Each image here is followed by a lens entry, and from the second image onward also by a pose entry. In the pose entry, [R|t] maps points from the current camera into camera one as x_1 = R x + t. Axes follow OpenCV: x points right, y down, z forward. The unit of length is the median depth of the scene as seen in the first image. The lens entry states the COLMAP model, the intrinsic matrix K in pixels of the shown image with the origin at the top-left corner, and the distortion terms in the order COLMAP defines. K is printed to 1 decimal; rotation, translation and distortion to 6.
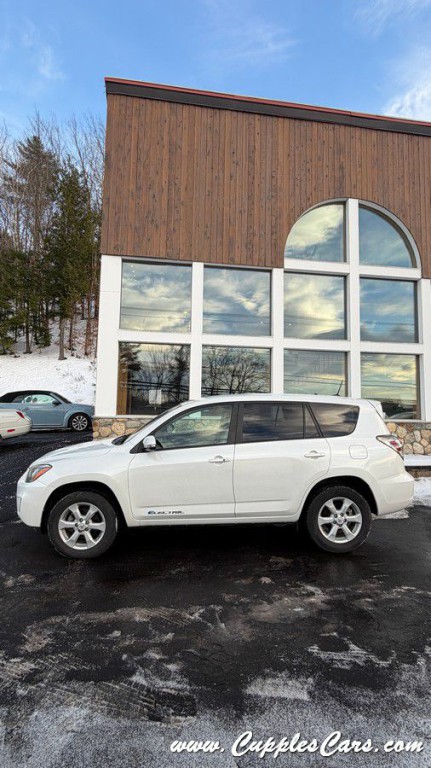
lens RADIAL K [[374.9, 0, 208.6], [0, 374.9, 378.6], [0, 0, 1]] dist [-0.015924, 0.007614]
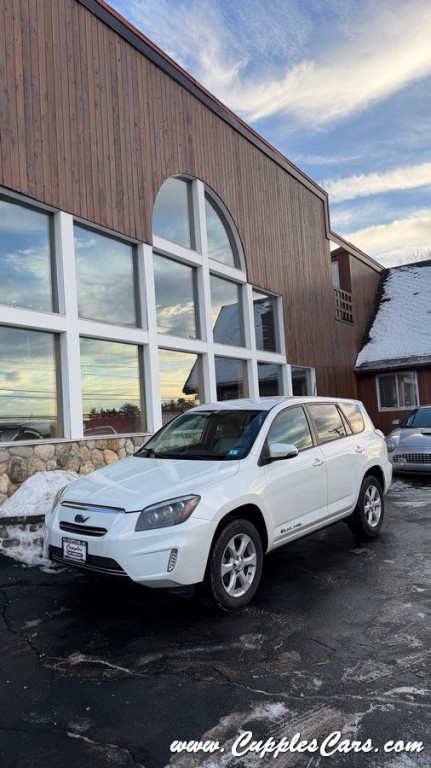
lens RADIAL K [[554.6, 0, 218.3], [0, 554.6, 369.6], [0, 0, 1]] dist [0.059768, -0.013690]
pose [[0.643252, 0.023500, 0.765294, -1.239765], [0.004983, 0.999379, -0.034877, 0.025703], [-0.765638, 0.026248, 0.642736, 0.266309]]
